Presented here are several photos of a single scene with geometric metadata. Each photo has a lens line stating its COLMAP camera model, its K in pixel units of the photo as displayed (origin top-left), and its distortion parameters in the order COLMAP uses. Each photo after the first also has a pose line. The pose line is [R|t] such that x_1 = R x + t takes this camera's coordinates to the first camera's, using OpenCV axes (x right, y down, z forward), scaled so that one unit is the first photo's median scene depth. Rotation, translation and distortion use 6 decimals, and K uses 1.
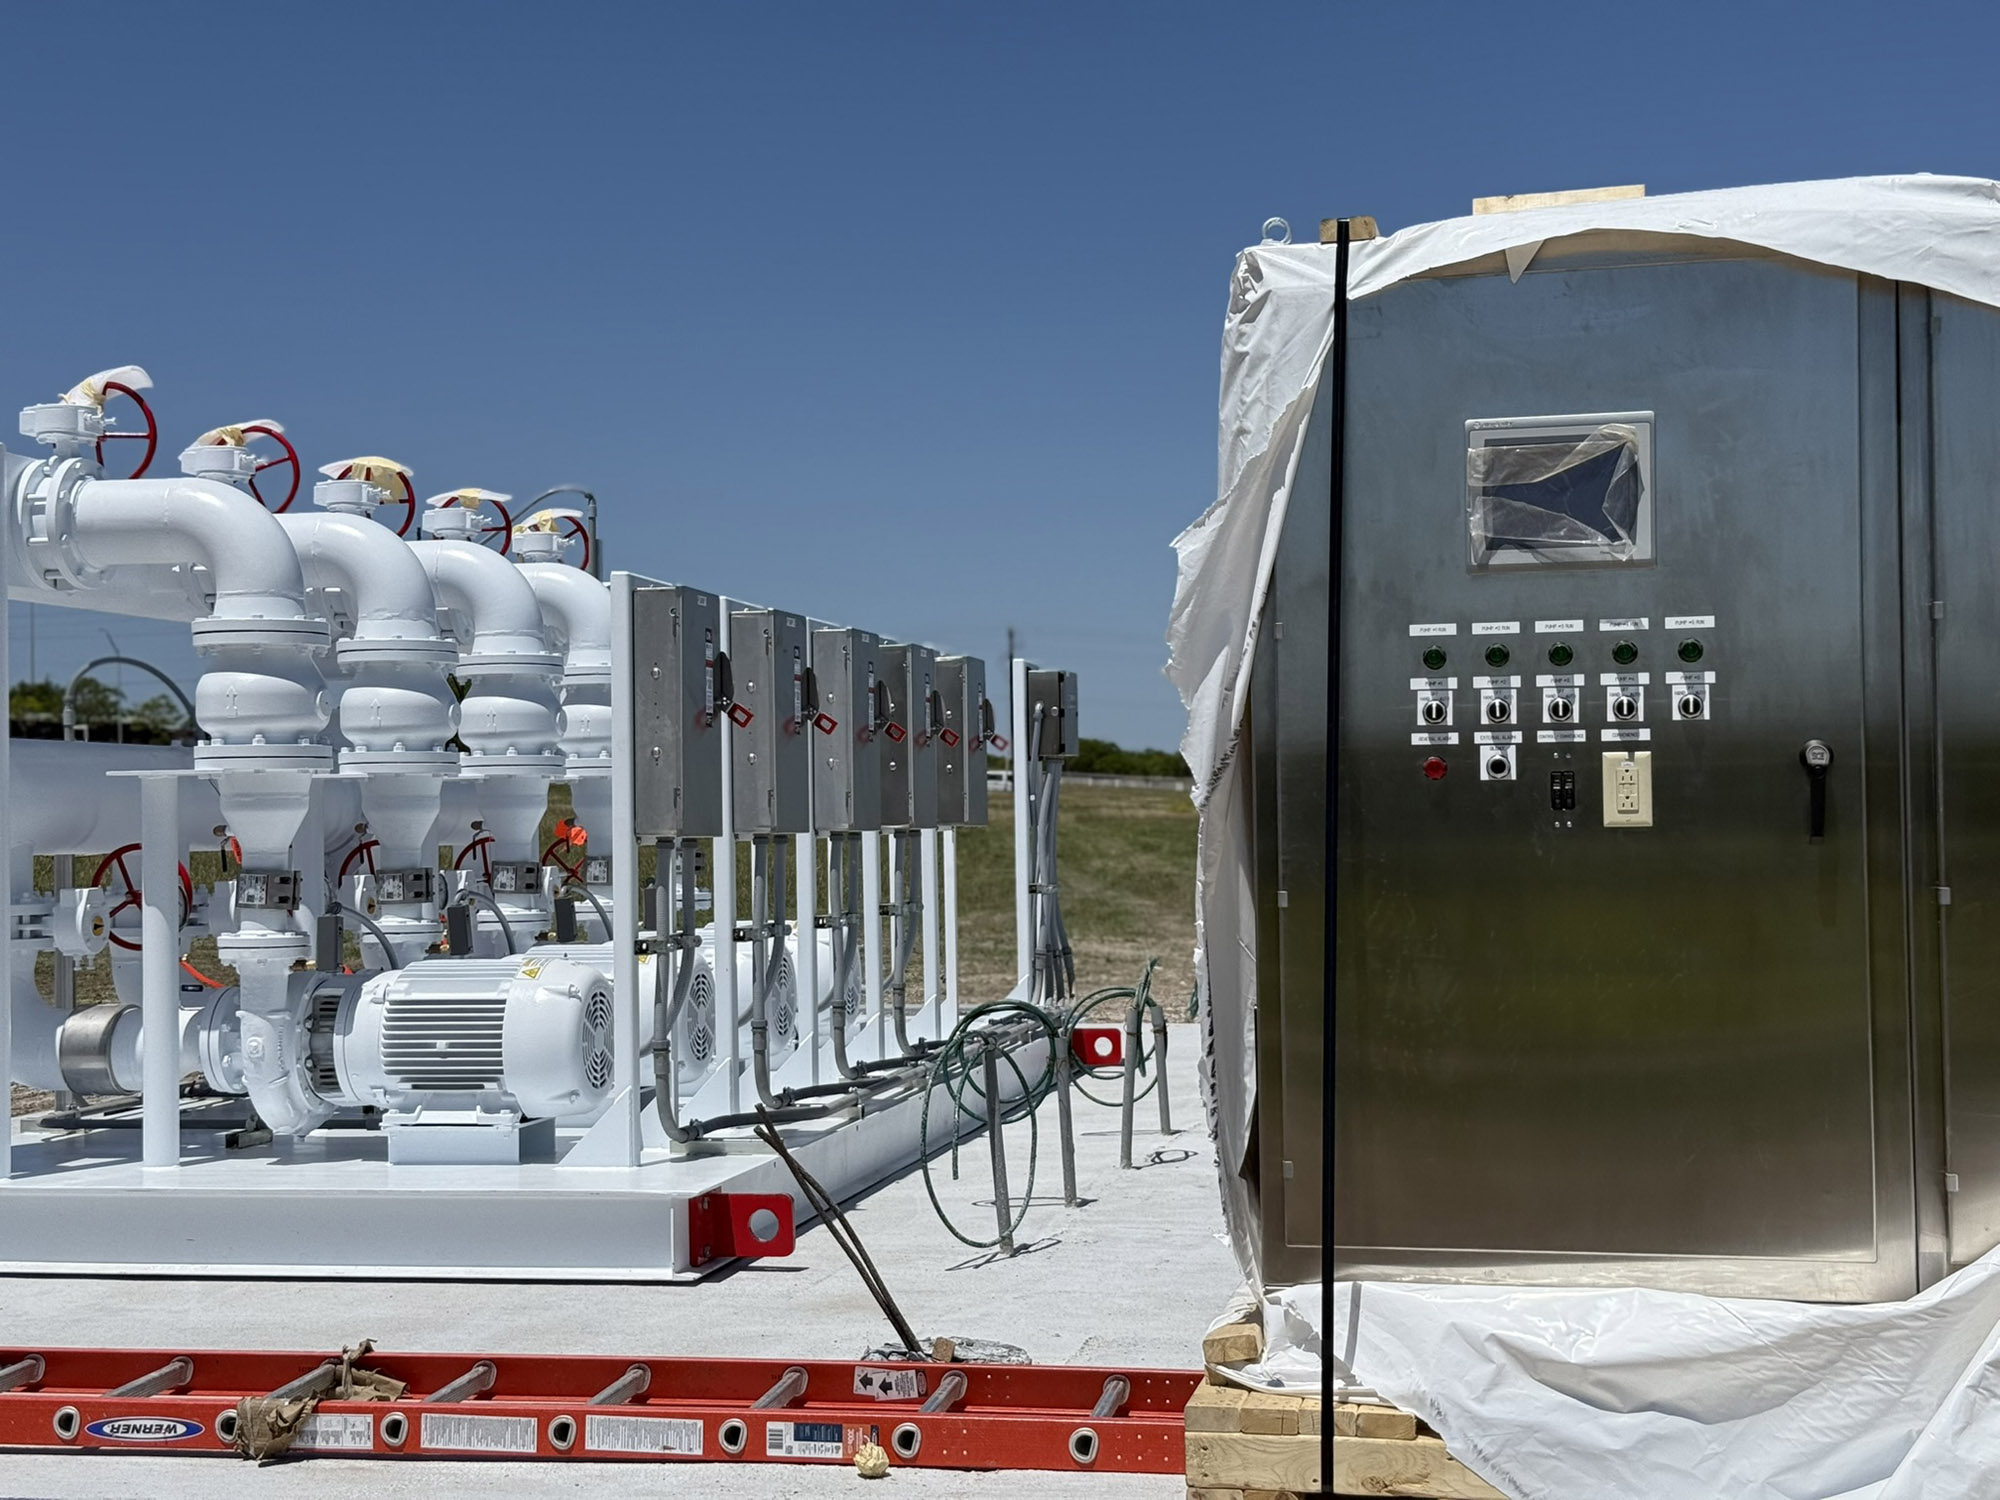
lens RADIAL K [[2807.5, 0, 991.5], [0, 2807.5, 753.2], [0, 0, 1]] dist [0.178023, 0.000000]
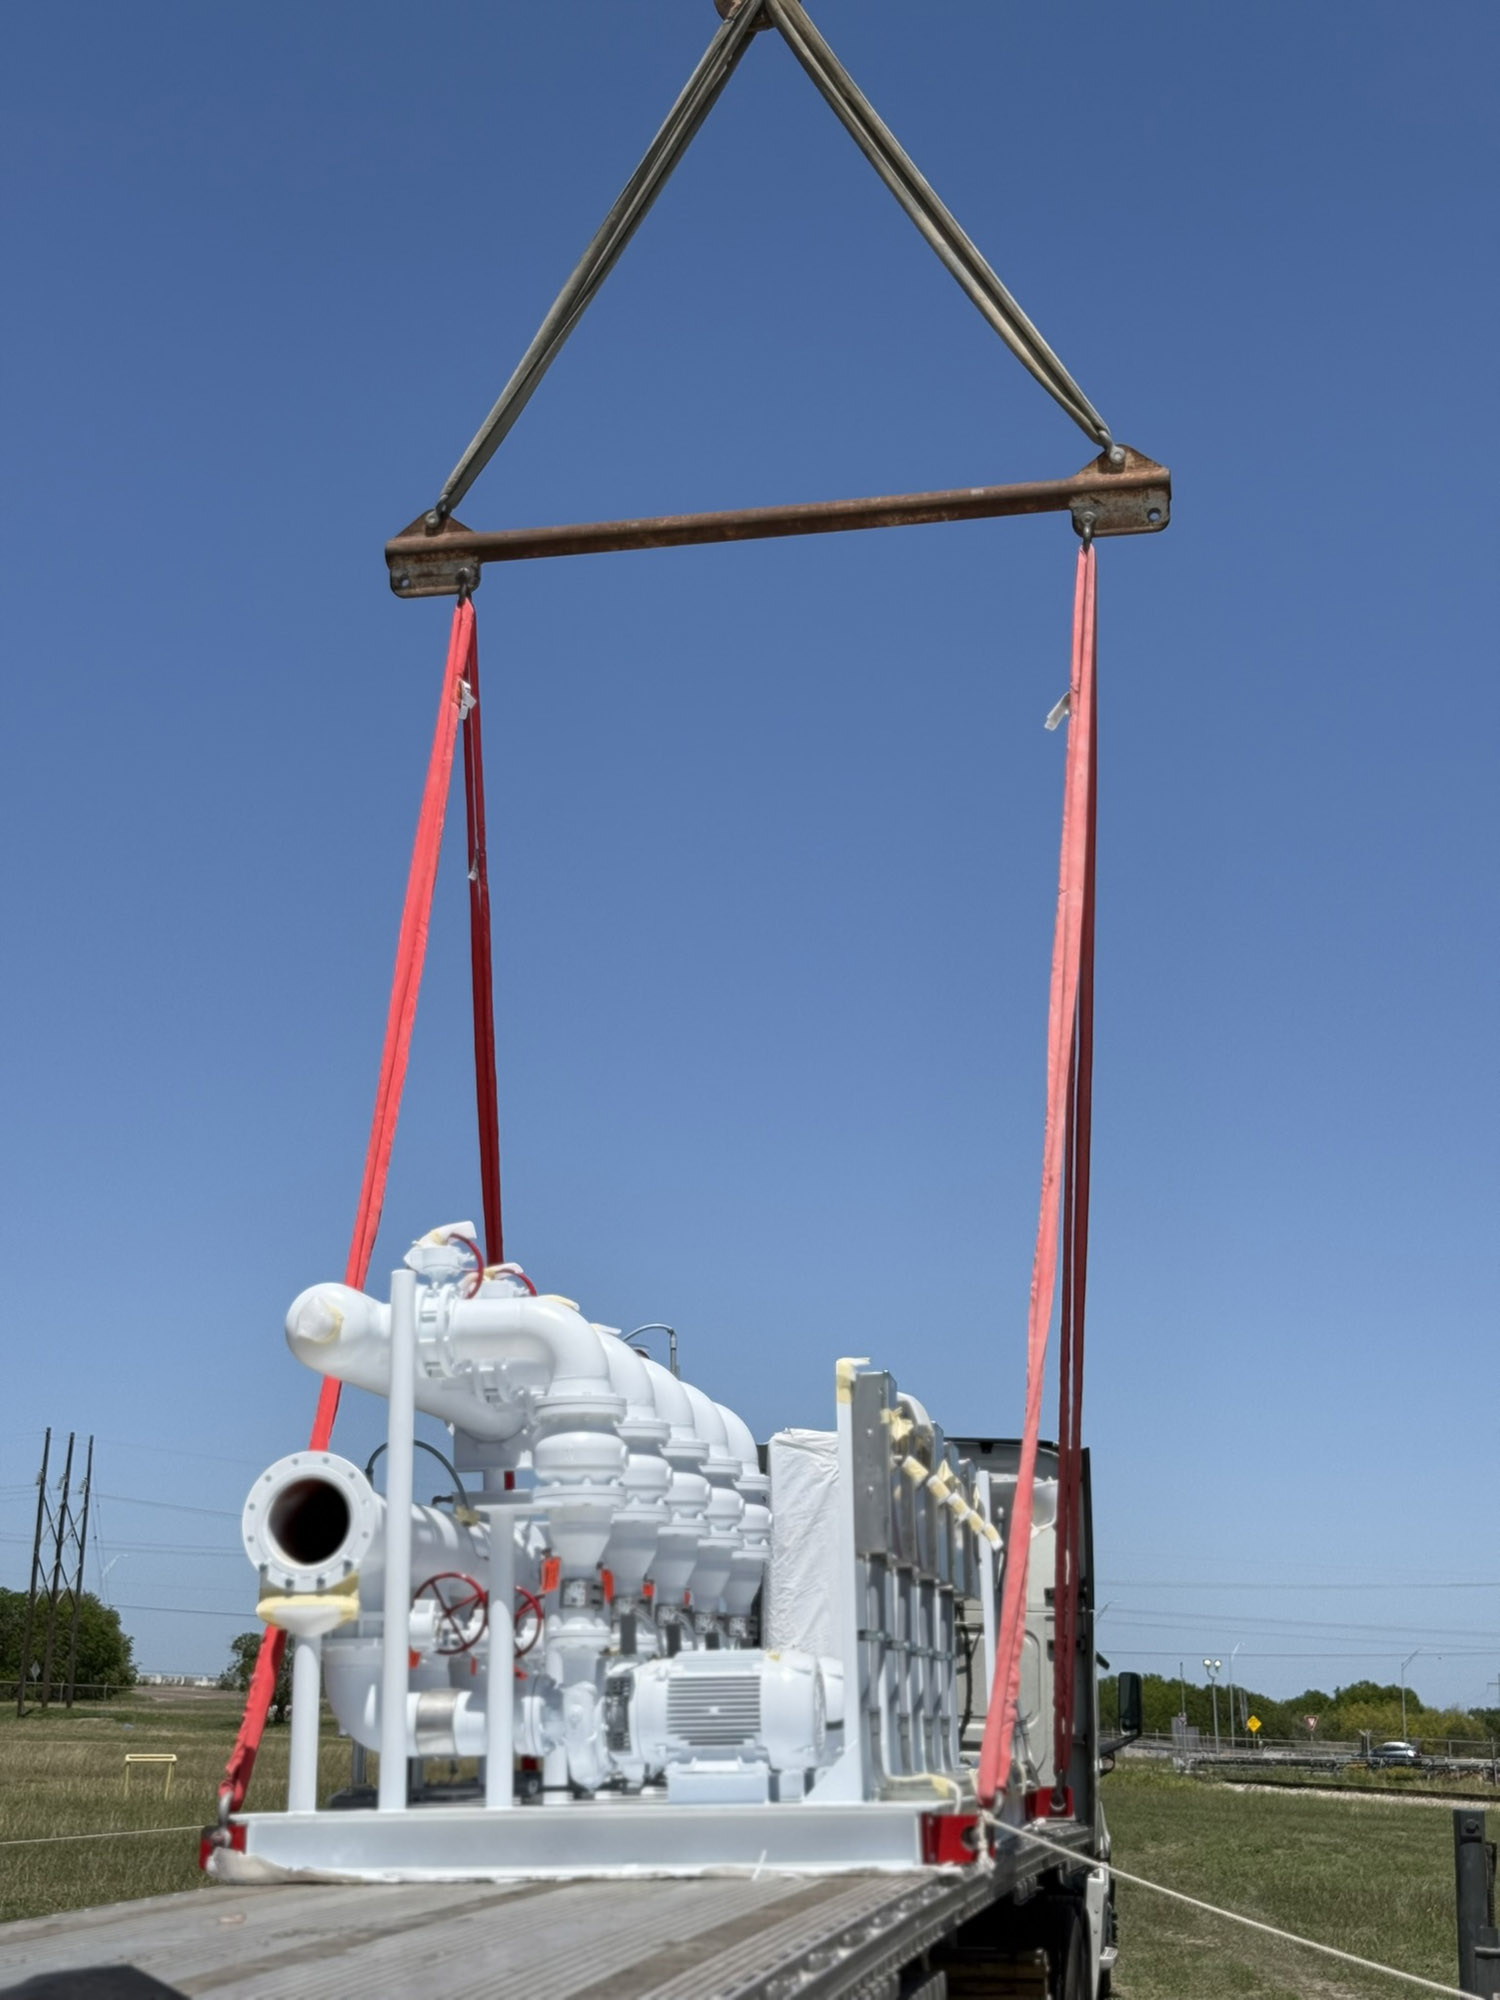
lens RADIAL K [[2807.5, 0, 740.0], [0, 2807.5, 985.0], [0, 0, 1]] dist [0.178023, 0.000000]
pose [[0.998736, 0.012513, 0.048686, -0.250296], [-0.000530, 0.971091, -0.238708, 0.089358], [-0.050266, 0.238381, 0.969870, -0.414395]]
